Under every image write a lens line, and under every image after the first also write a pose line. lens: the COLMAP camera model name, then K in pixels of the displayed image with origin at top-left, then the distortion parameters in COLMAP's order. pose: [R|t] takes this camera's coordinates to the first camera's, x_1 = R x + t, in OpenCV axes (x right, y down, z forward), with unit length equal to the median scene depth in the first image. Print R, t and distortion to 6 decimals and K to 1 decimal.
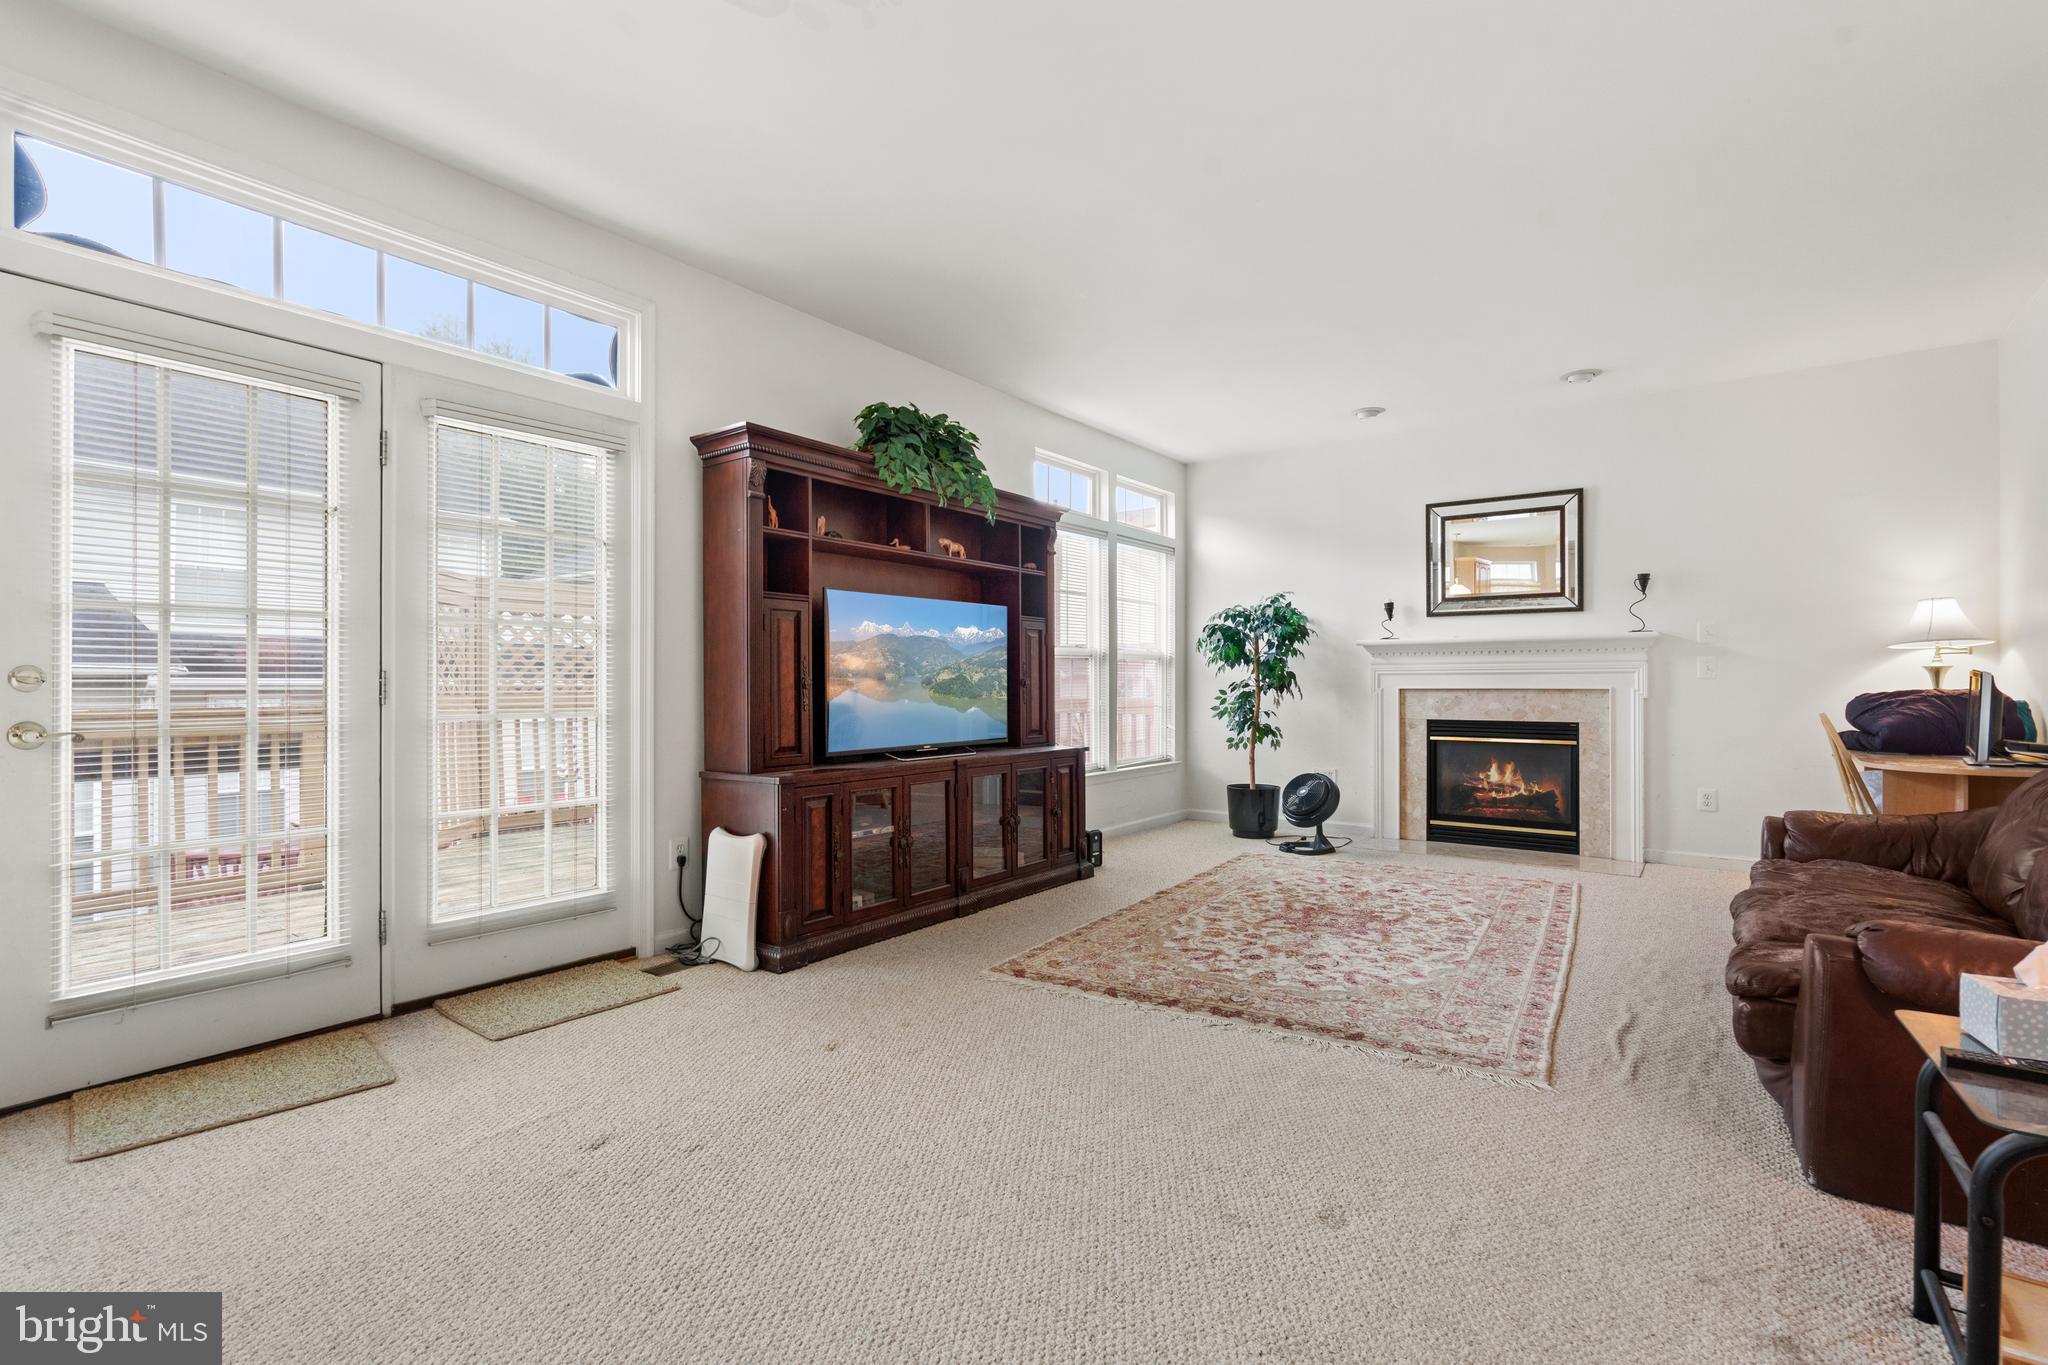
lens RADIAL K [[923.9, 0, 1029.2], [0, 923.9, 686.3], [0, 0, 1]] dist [0.000225, 0.000594]
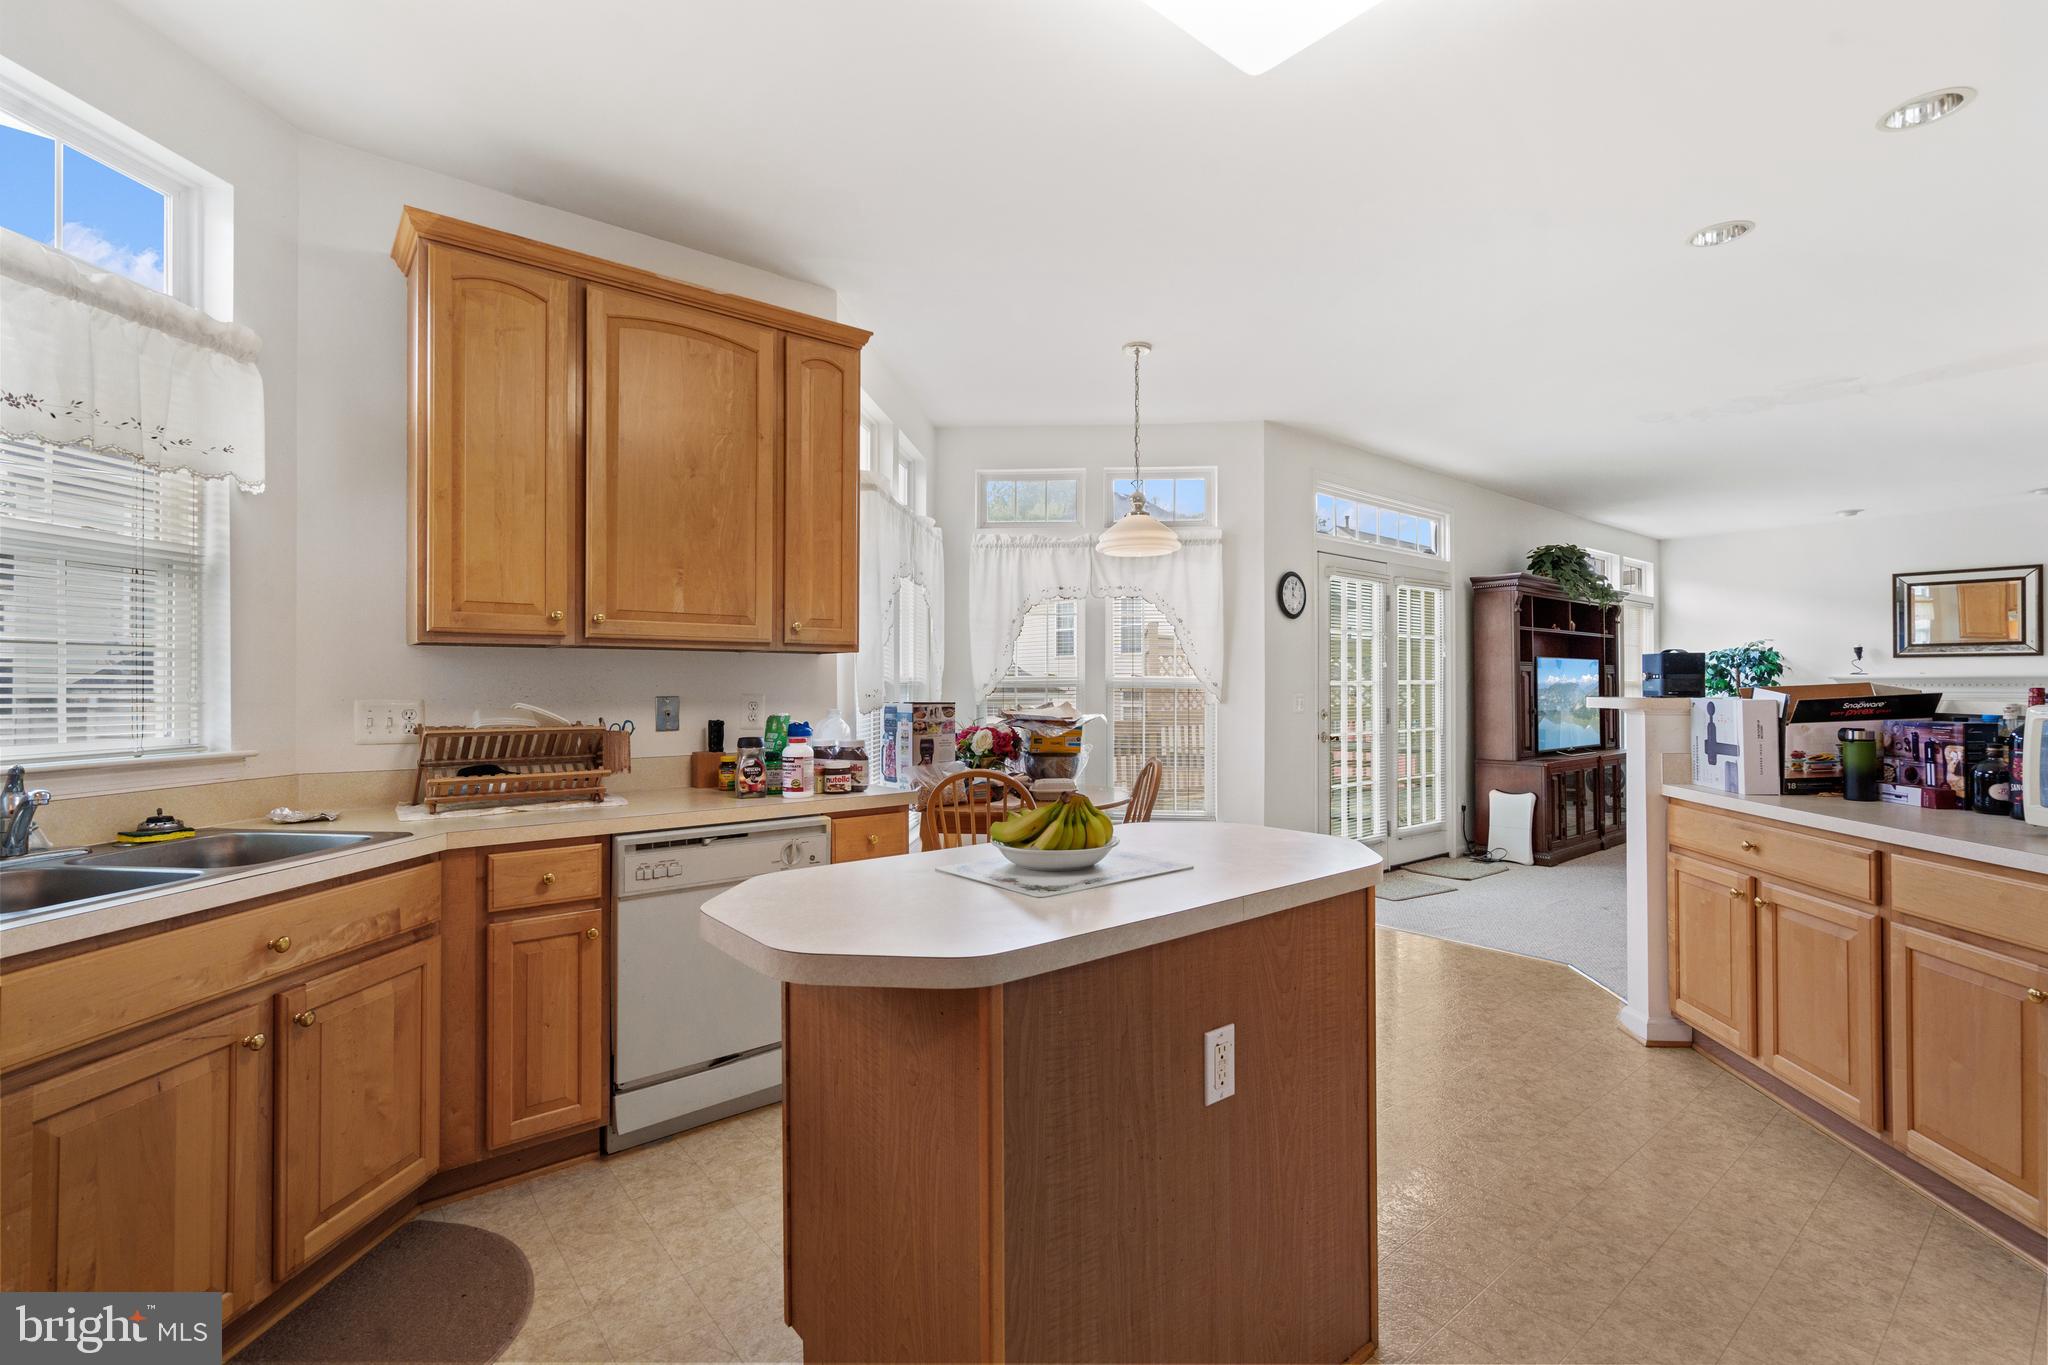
lens RADIAL K [[923.9, 0, 1029.2], [0, 923.9, 686.3], [0, 0, 1]] dist [0.000225, 0.000594]
pose [[0.971122, -0.000531, -0.238582, -0.622650], [-0.000585, 0.999989, -0.004606, -0.036308], [0.238582, 0.004612, 0.971111, -0.799912]]
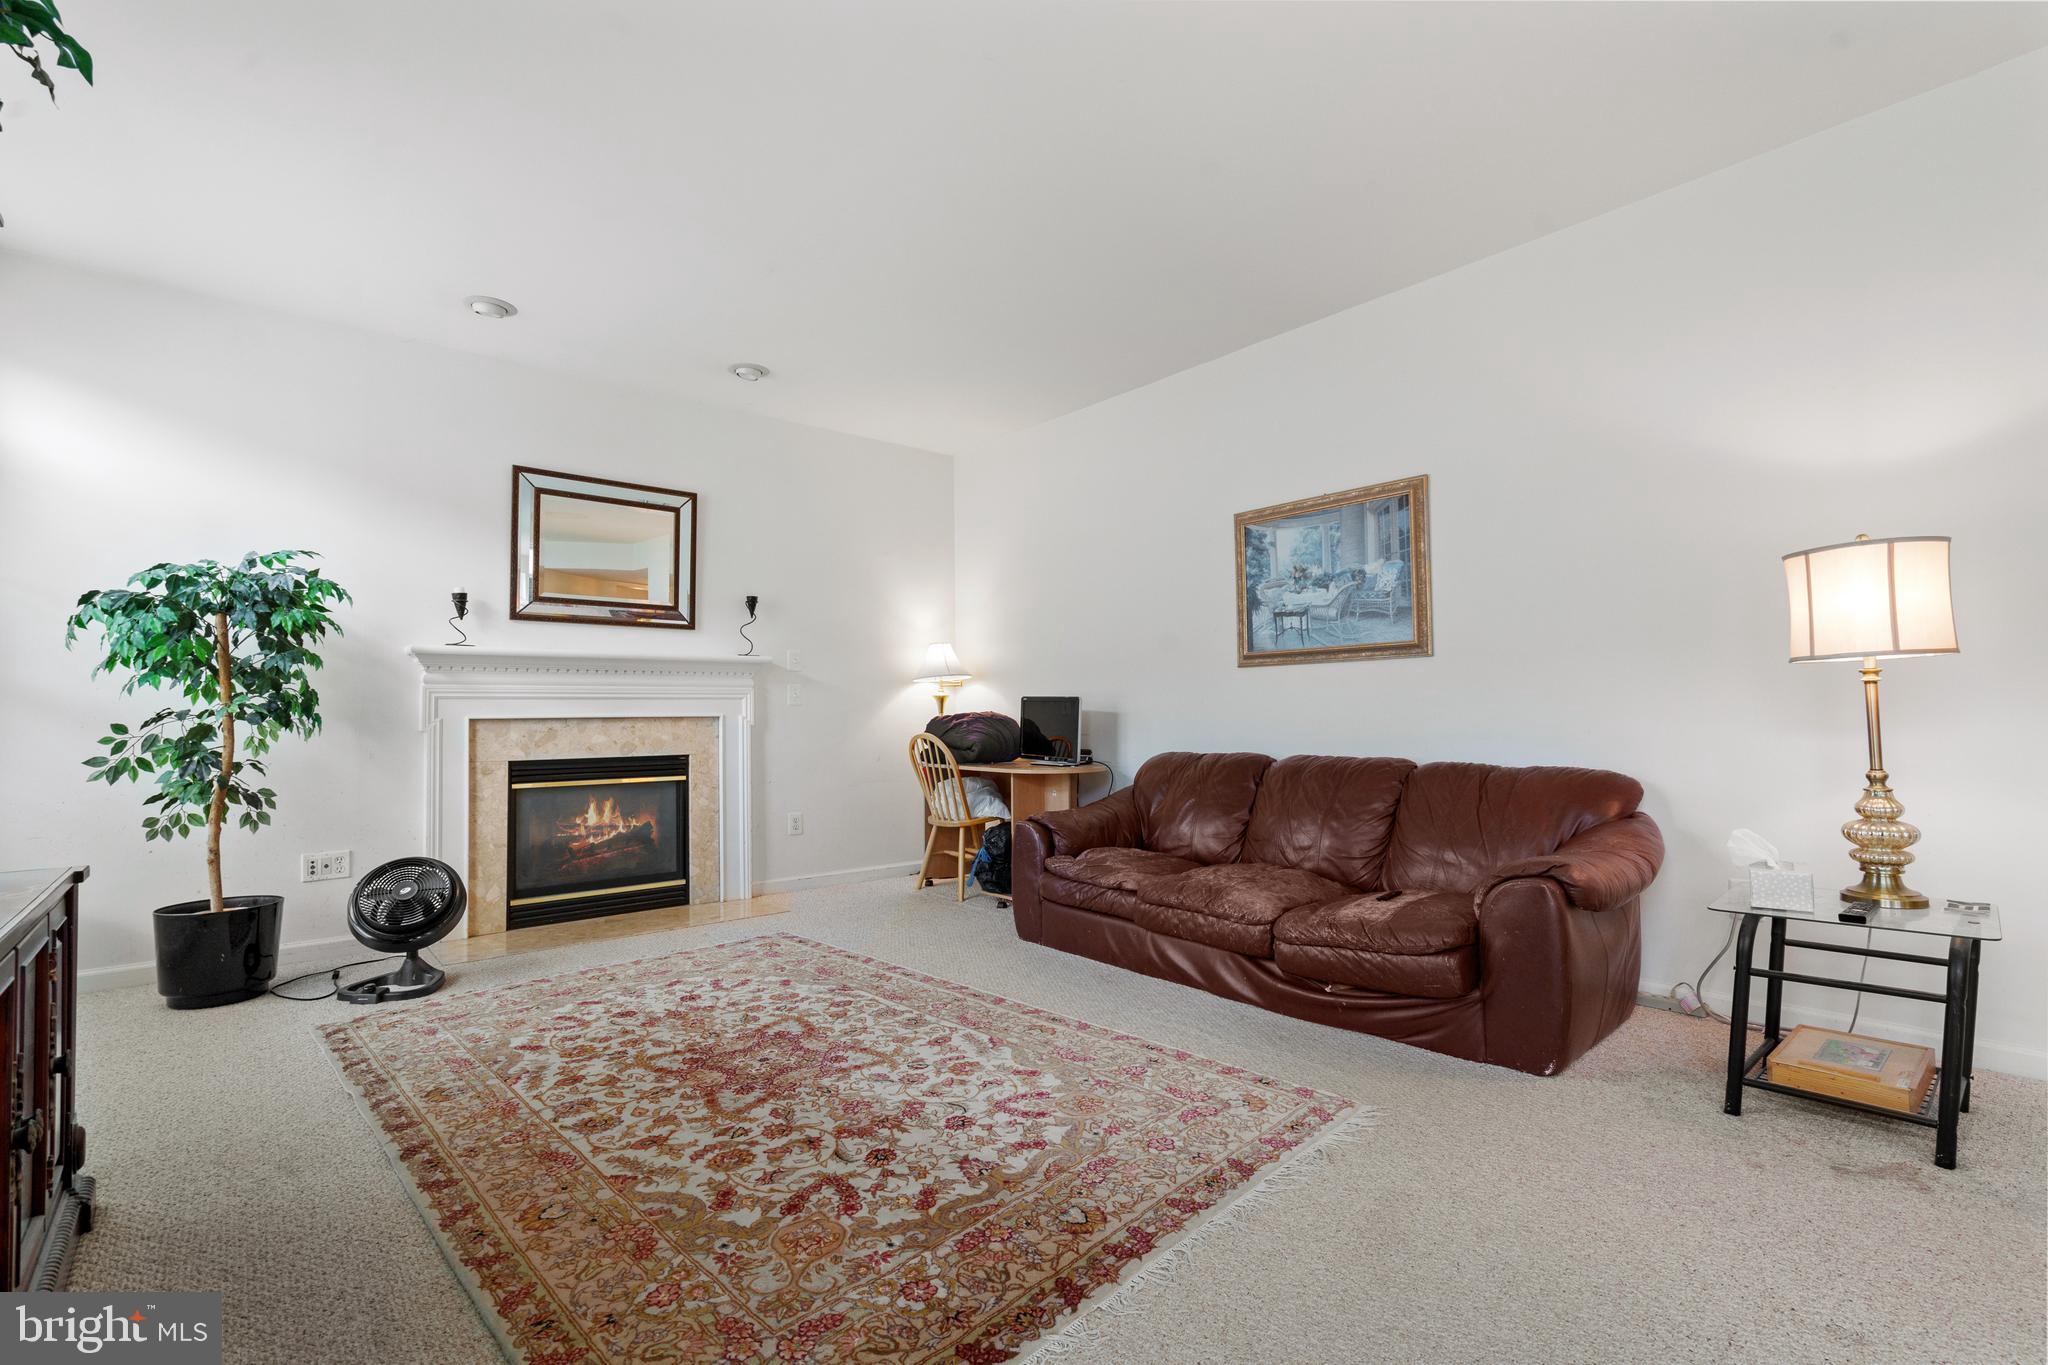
lens RADIAL K [[923.9, 0, 1029.2], [0, 923.9, 686.3], [0, 0, 1]] dist [0.000225, 0.000594]
pose [[0.219835, 0.031613, 0.975025, -0.247109], [0.015712, 0.999230, -0.035940, 0.013291], [-0.975411, 0.023220, 0.219169, 0.598054]]
